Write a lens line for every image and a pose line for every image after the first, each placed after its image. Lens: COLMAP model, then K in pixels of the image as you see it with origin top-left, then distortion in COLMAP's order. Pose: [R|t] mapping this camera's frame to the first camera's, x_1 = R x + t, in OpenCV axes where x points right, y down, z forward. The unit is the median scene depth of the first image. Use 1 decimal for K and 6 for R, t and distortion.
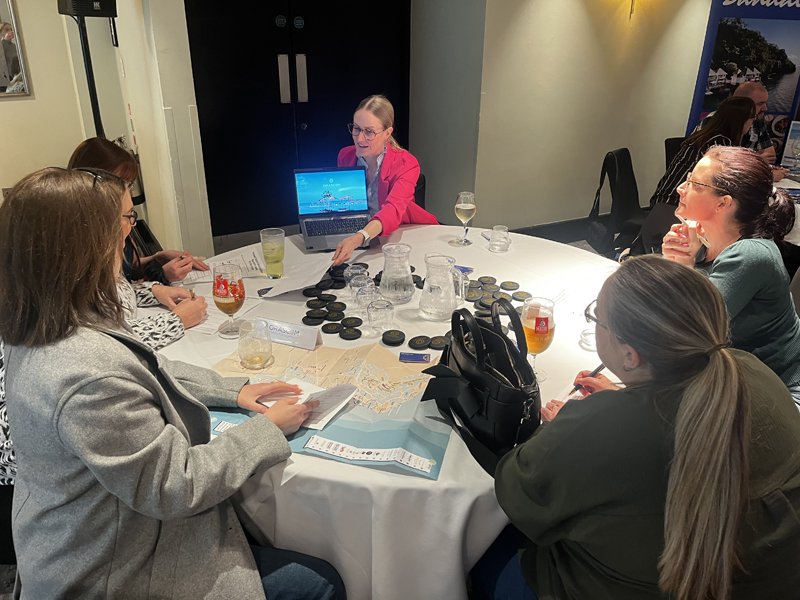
lens RADIAL K [[624.1, 0, 401.8], [0, 624.1, 291.9], [0, 0, 1]] dist [0.074372, -0.118819]
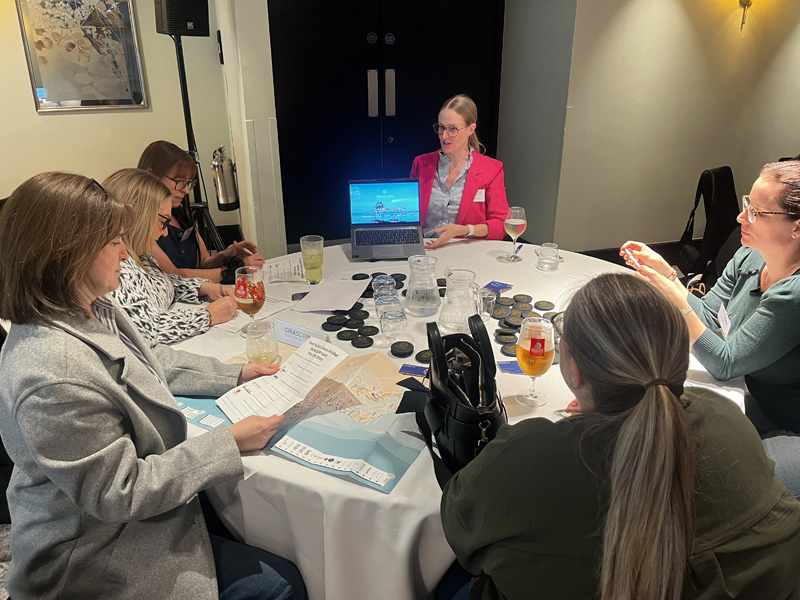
lens RADIAL K [[624.1, 0, 401.1], [0, 624.1, 292.8], [0, 0, 1]] dist [0.074372, -0.118819]
pose [[0.979098, 0.060321, -0.194240, 0.154003], [-0.064522, 0.997798, -0.015366, -0.000560], [0.192886, 0.027577, 0.980834, 0.019448]]
